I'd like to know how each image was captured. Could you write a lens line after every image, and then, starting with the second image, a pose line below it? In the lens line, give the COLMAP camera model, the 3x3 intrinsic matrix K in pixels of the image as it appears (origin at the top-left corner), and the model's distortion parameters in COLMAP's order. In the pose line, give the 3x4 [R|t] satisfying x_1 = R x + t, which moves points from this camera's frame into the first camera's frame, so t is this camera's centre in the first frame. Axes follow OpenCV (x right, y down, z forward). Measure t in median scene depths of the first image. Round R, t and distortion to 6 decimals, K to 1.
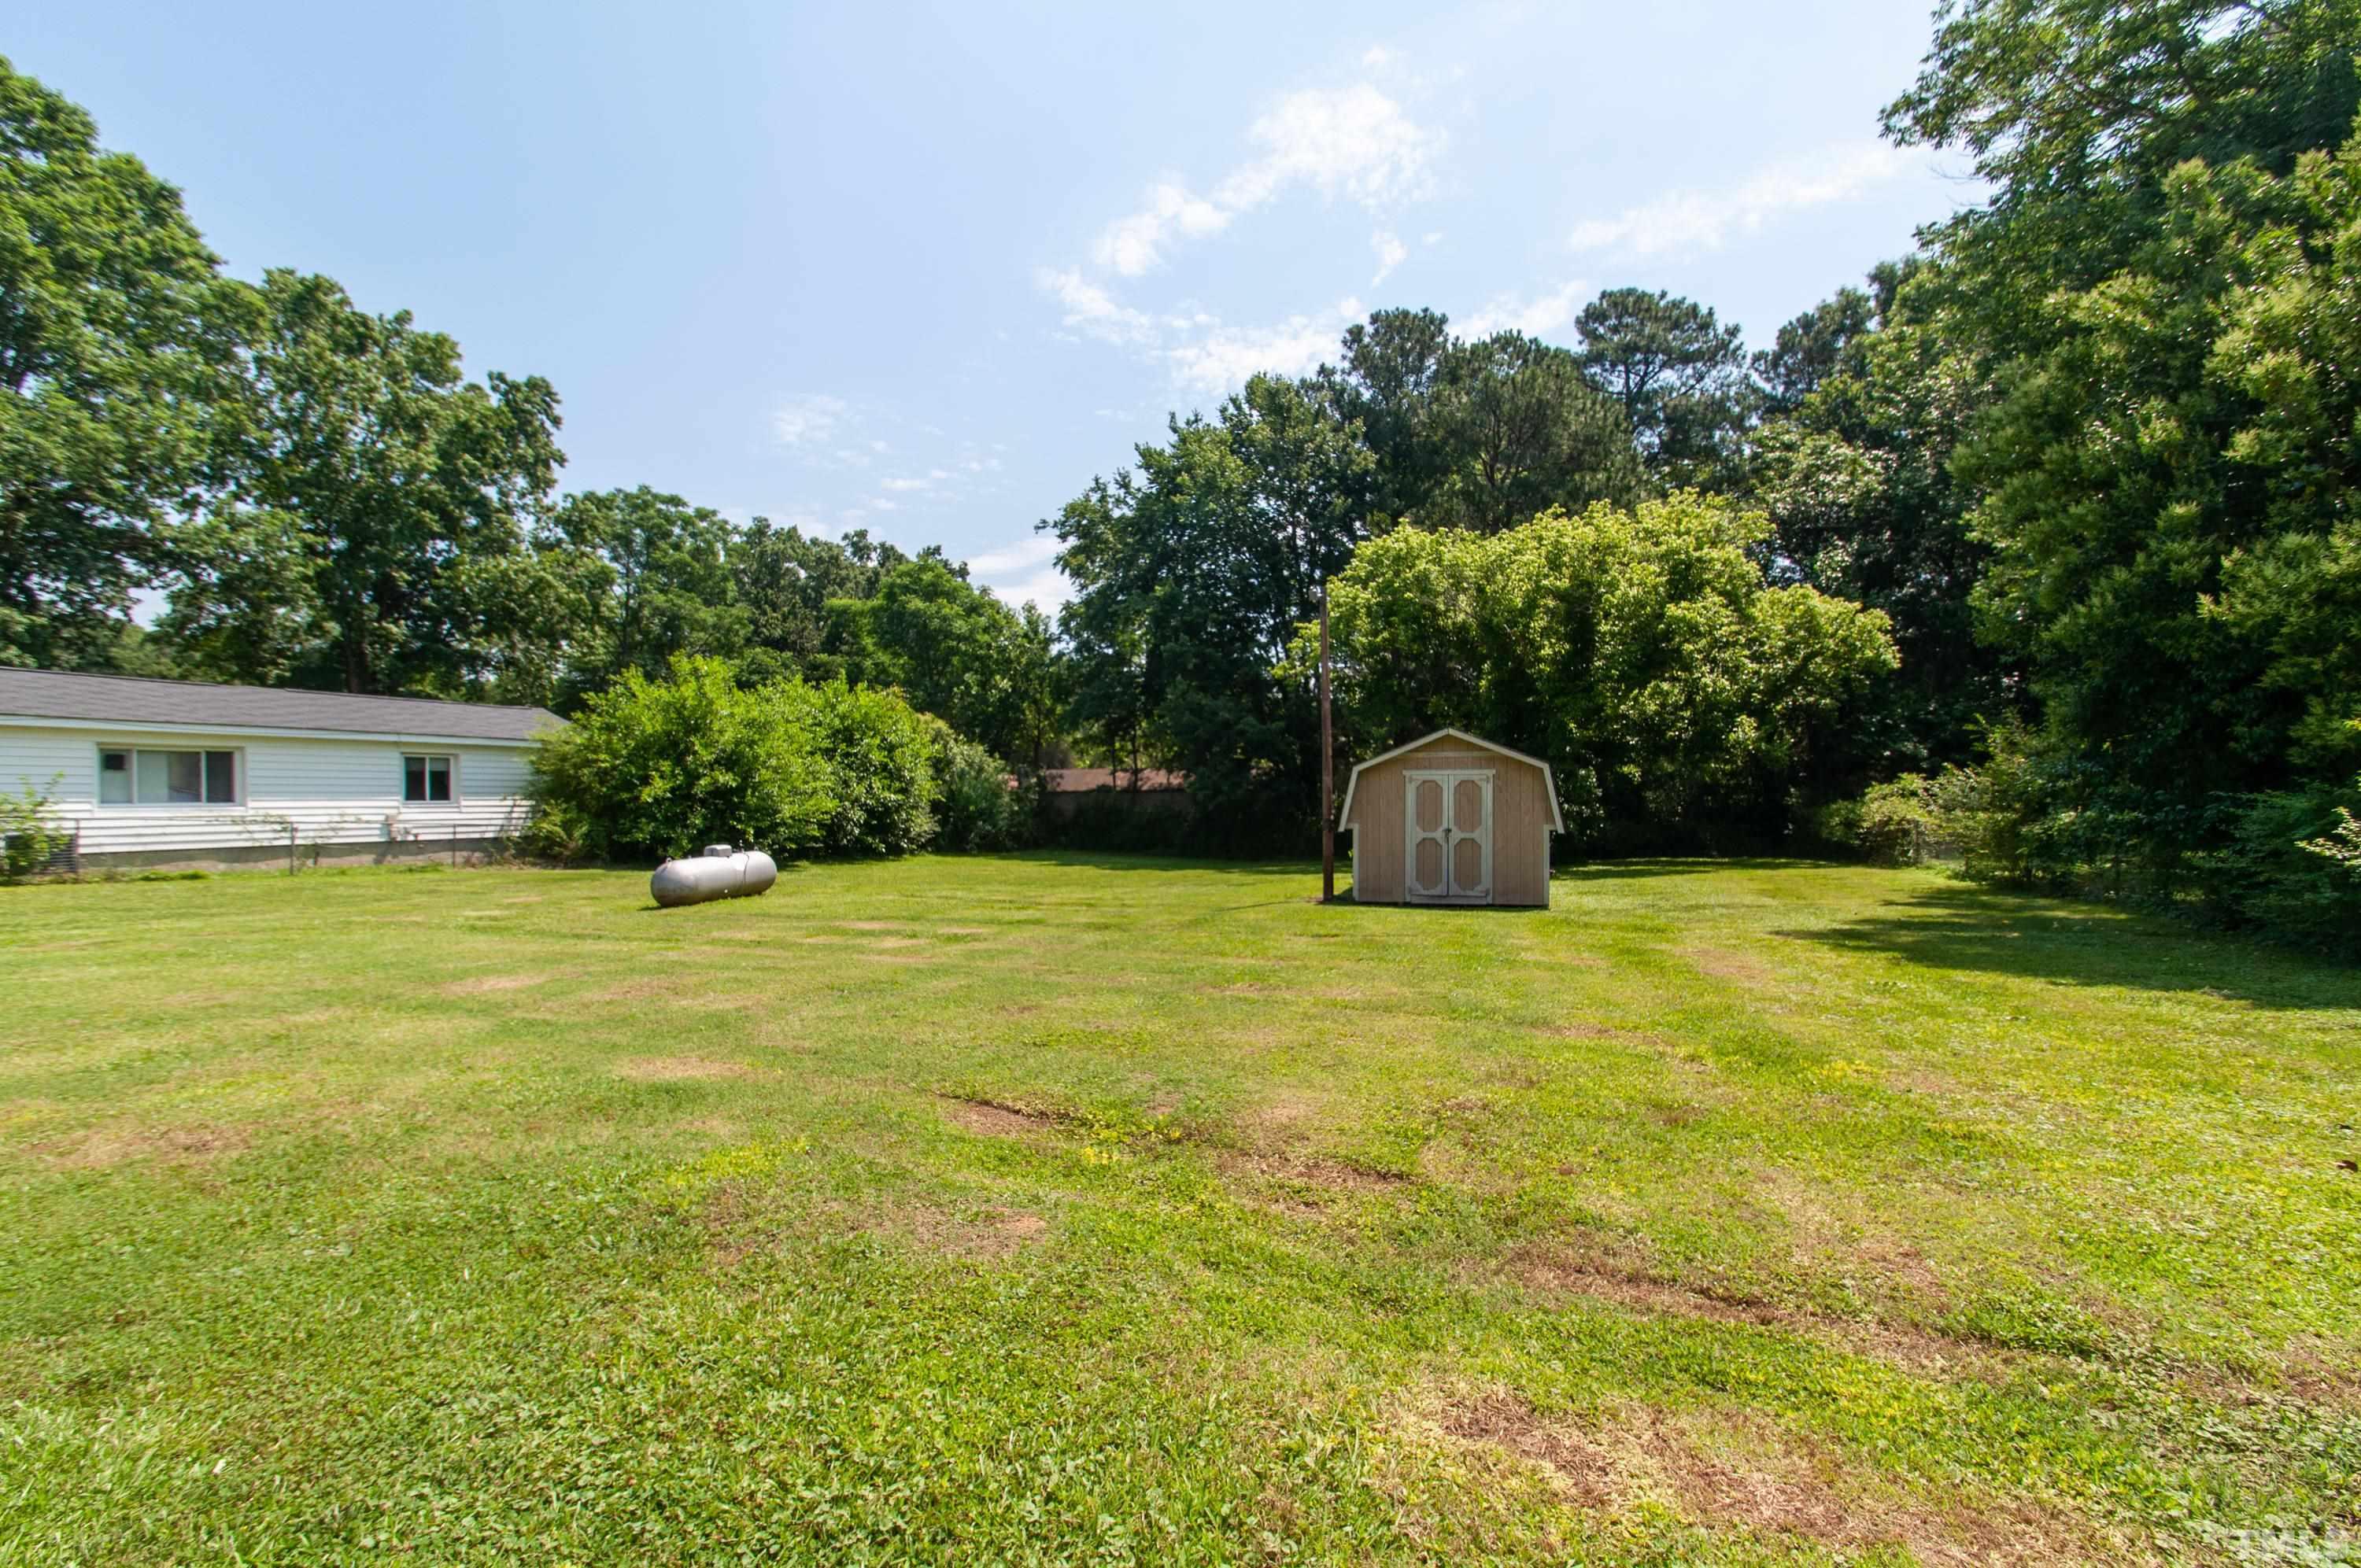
lens RADIAL K [[1043.1, 0, 1180.5], [0, 1043.1, 784.0], [0, 0, 1]] dist [0.010583, -0.000005]
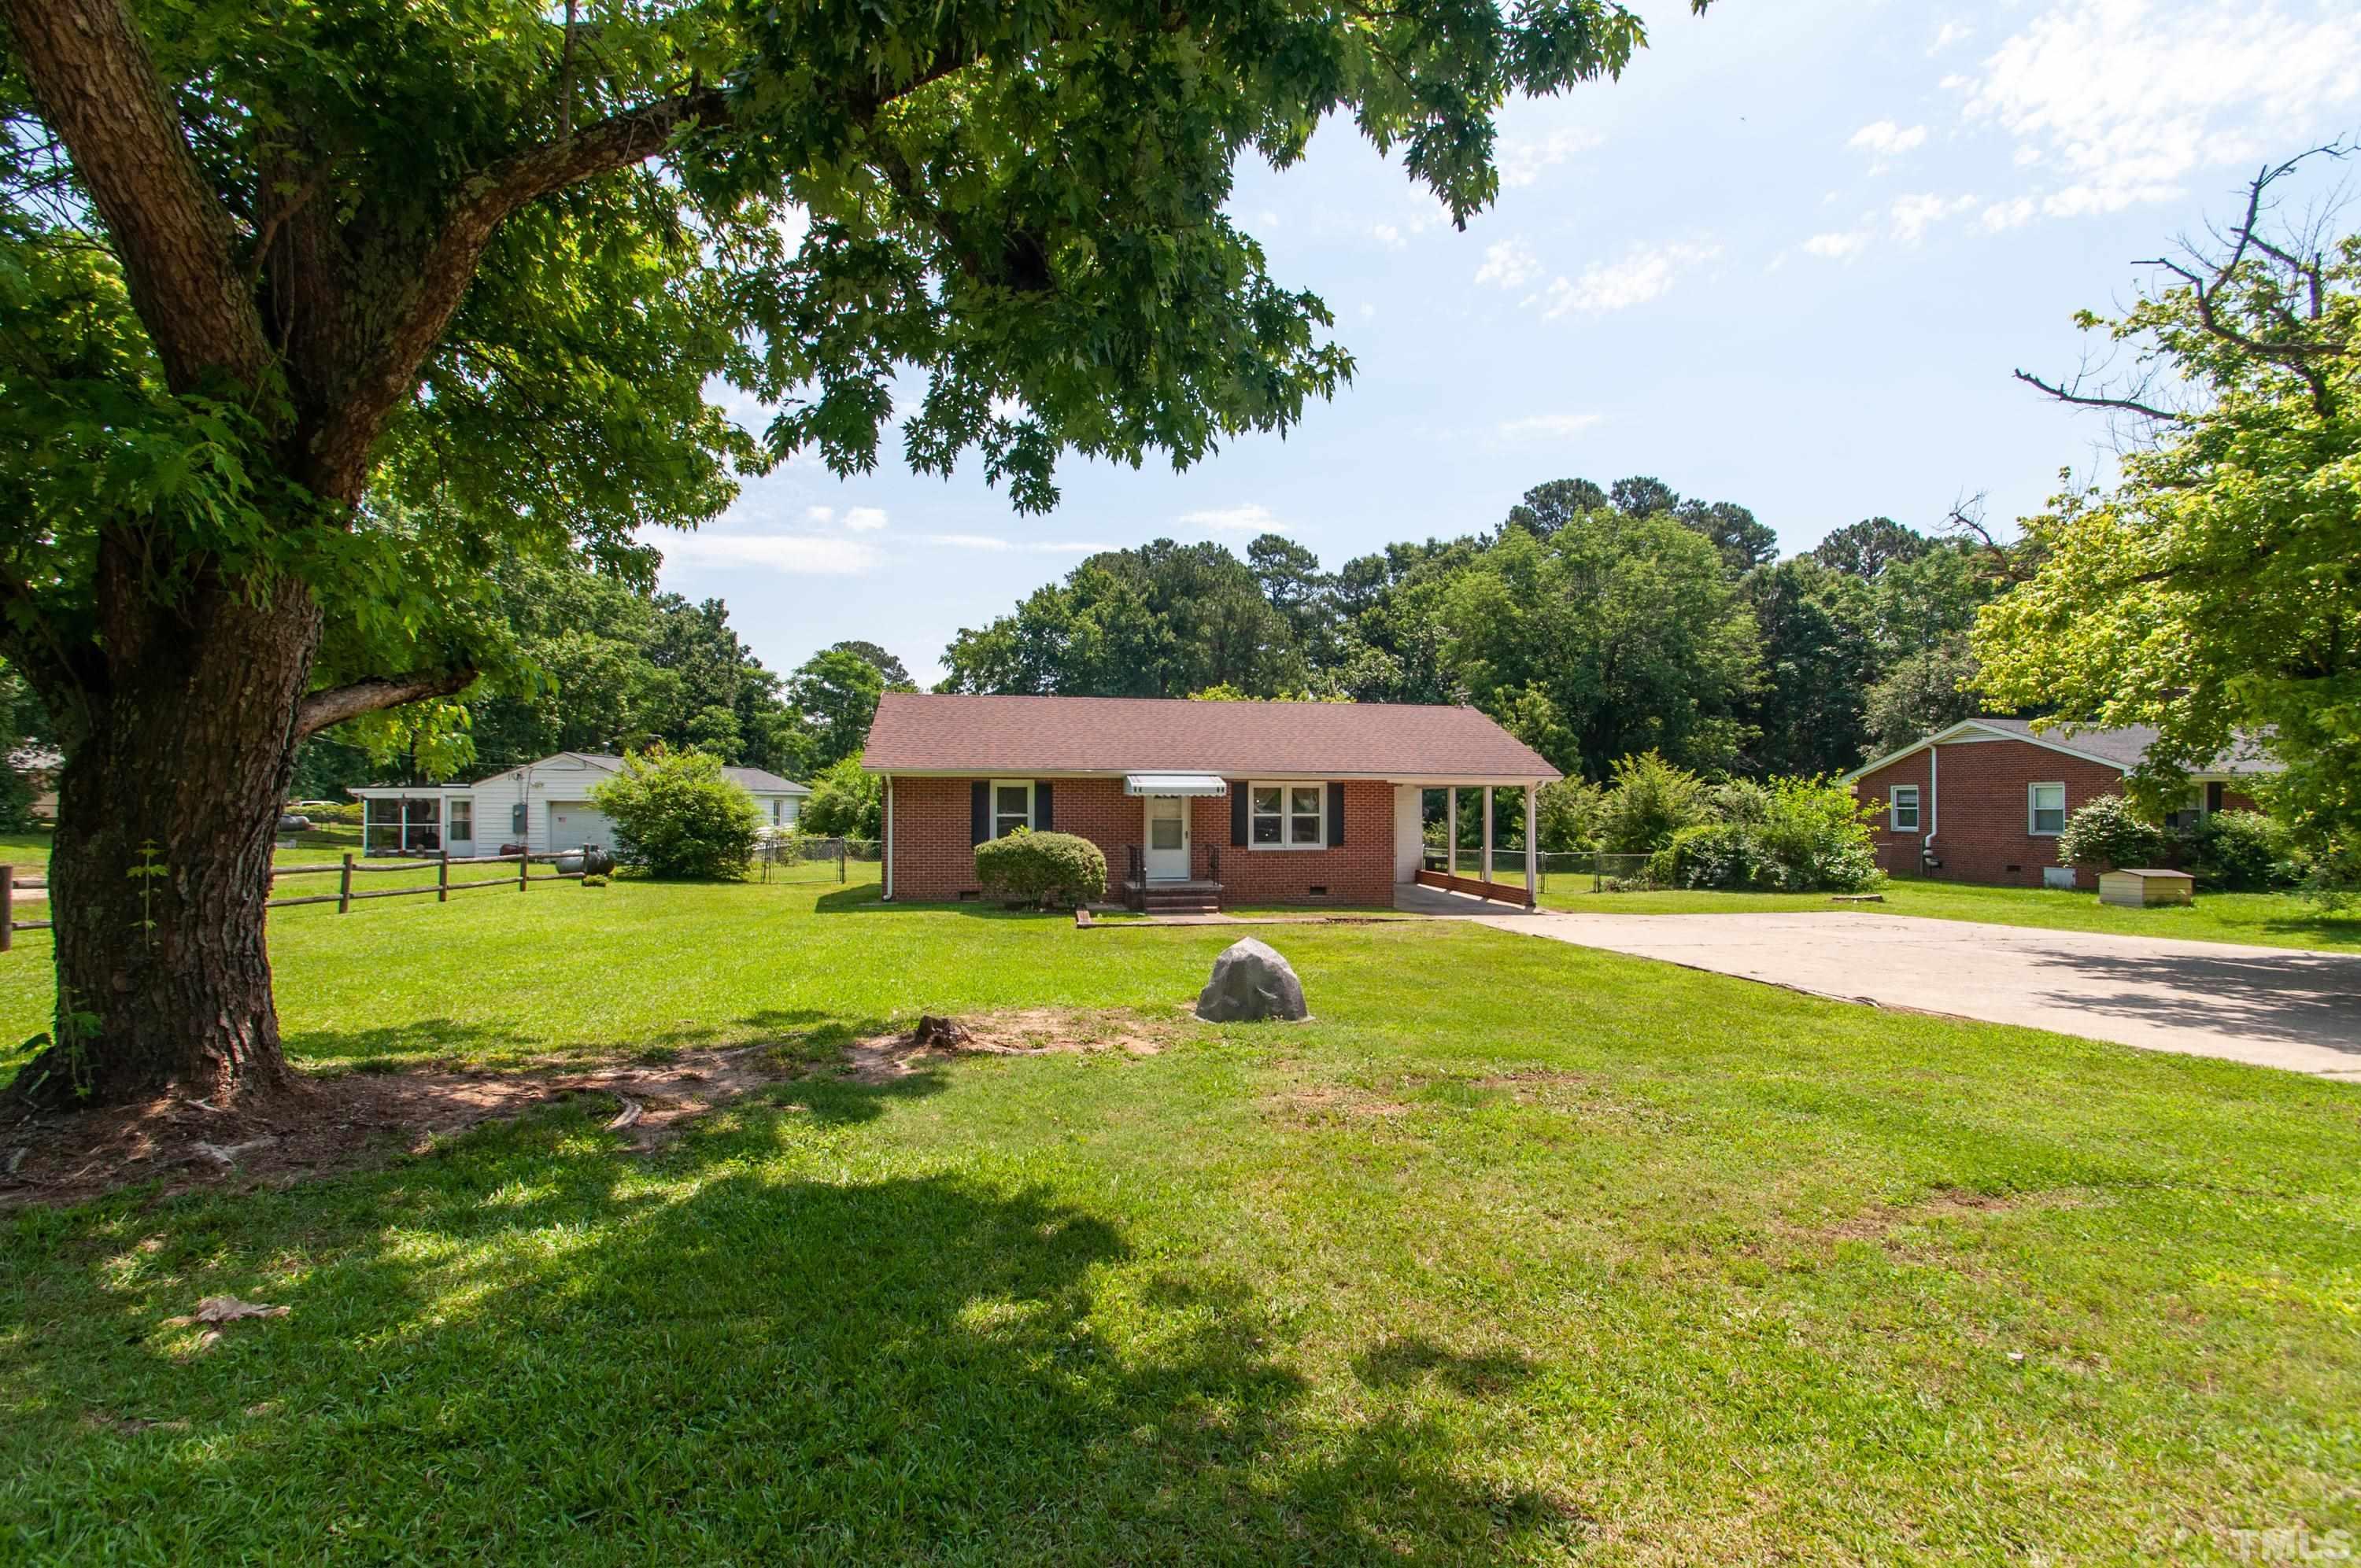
lens RADIAL K [[1043.1, 0, 1180.5], [0, 1043.1, 784.0], [0, 0, 1]] dist [0.010583, -0.000005]
pose [[0.903897, 0.018483, 0.427351, -0.696543], [-0.016747, 0.999829, -0.007821, -0.046092], [-0.427422, -0.000087, 0.904052, -0.797672]]
